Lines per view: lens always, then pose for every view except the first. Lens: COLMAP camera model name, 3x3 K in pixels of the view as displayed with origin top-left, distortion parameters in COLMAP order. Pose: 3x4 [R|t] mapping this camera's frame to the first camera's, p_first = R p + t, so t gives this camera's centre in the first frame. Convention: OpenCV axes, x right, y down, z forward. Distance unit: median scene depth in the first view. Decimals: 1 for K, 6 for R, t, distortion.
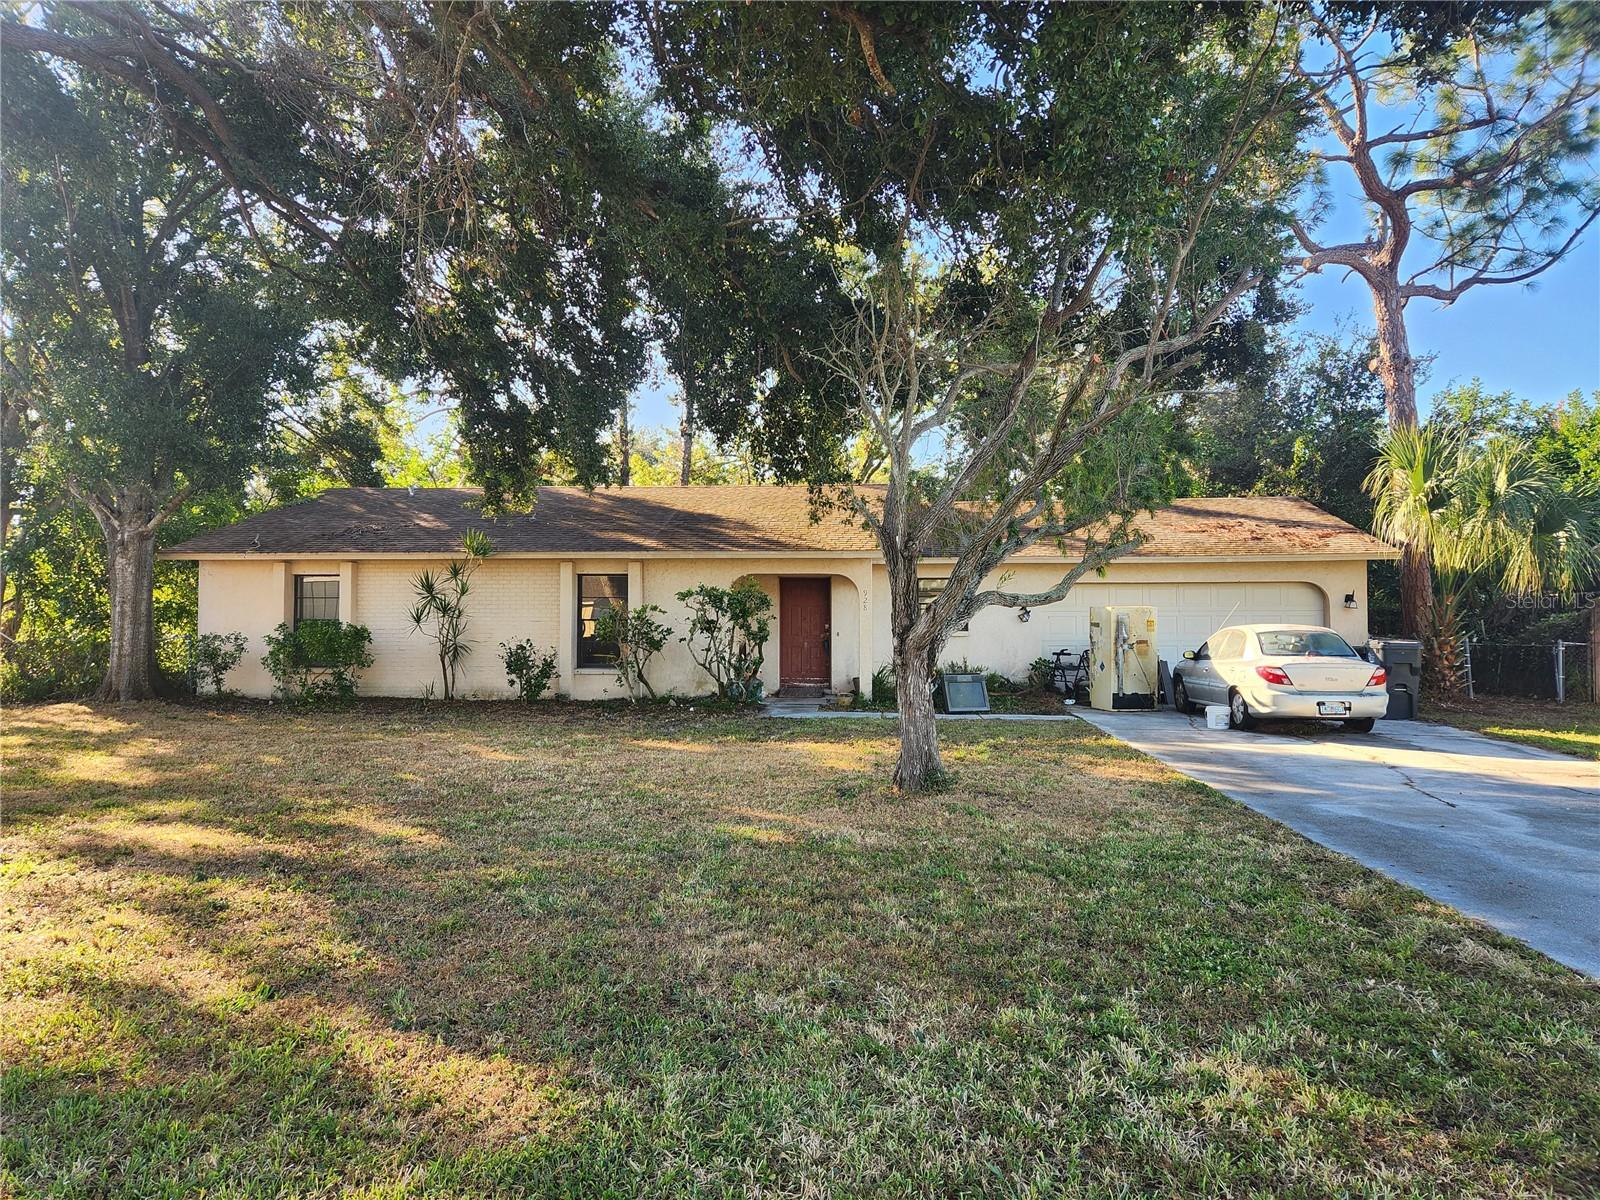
lens RADIAL K [[1060.5, 0, 800.0], [0, 1060.5, 600.0], [0, 0, 1]] dist [0.085070, -0.071964]
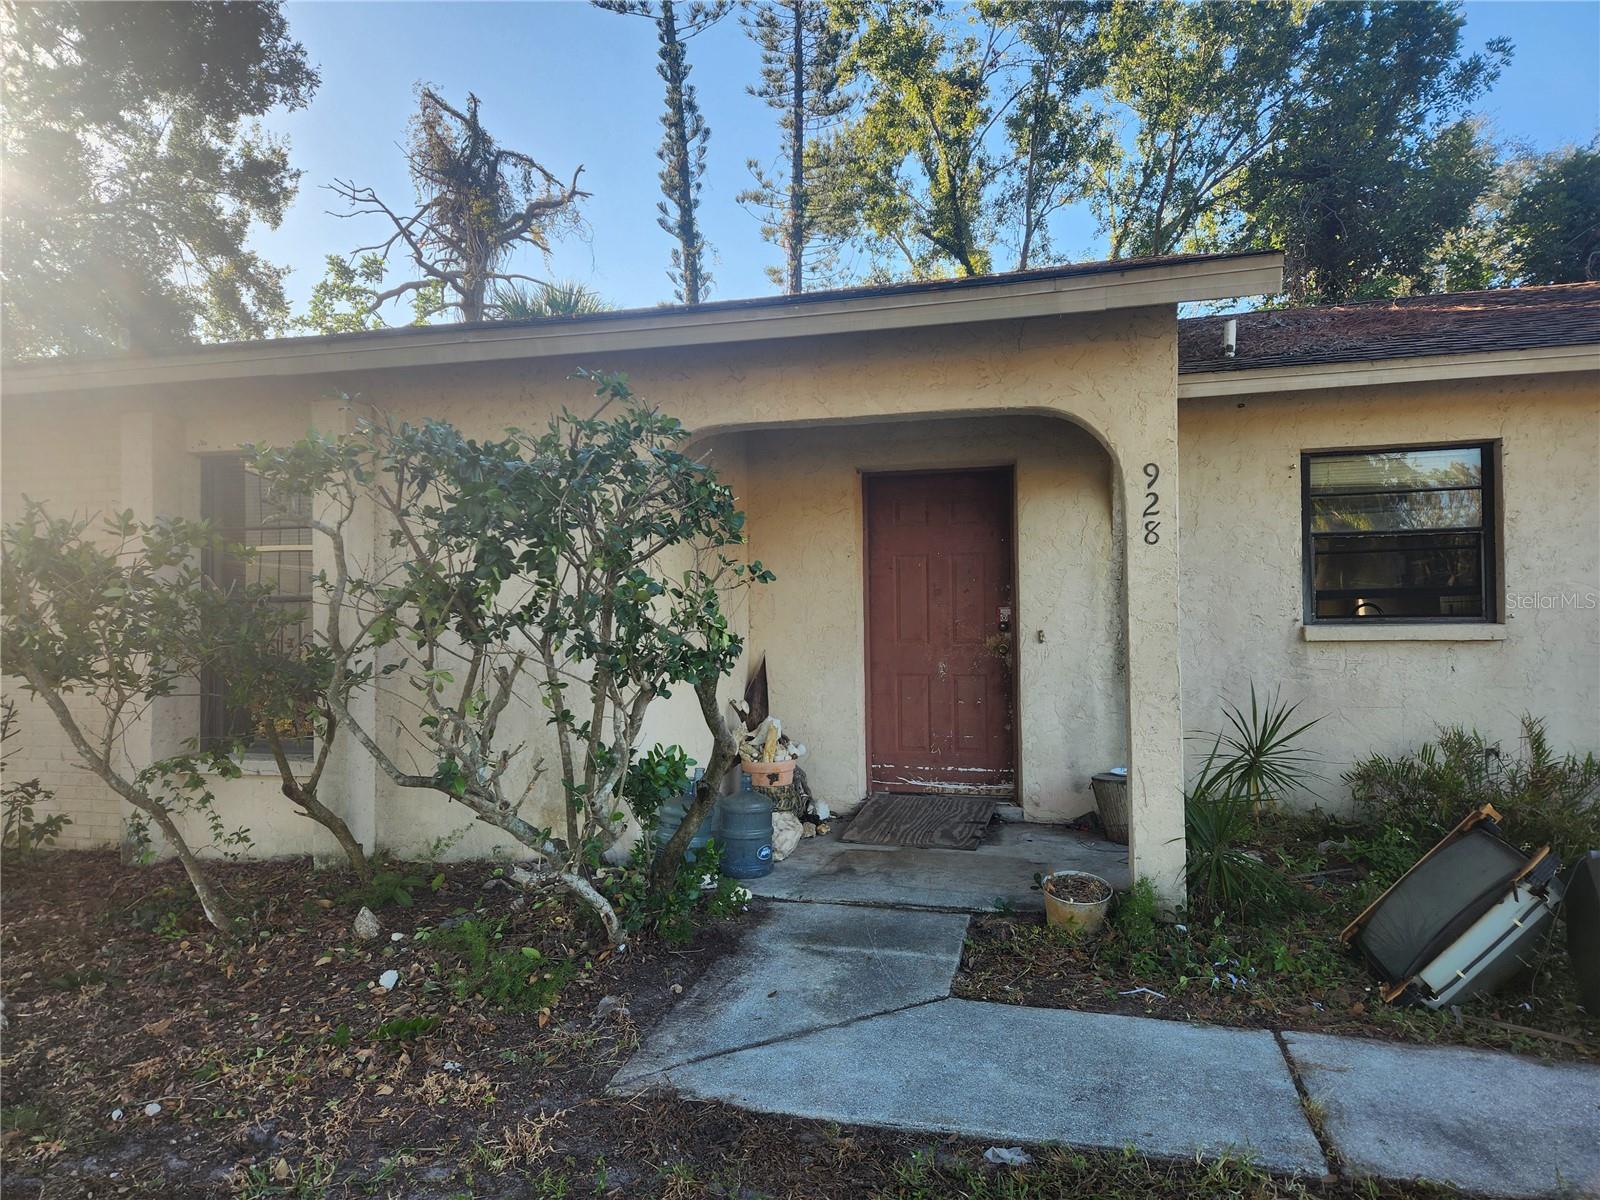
lens RADIAL K [[1046.2, 0, 800.0], [0, 1046.2, 600.0], [0, 0, 1]] dist [0.077912, -0.061824]
pose [[0.984159, -0.016688, -0.176502, 0.023028], [0.016682, 0.999860, -0.001516, 0.022662], [0.176503, -0.001453, 0.984299, 0.749031]]
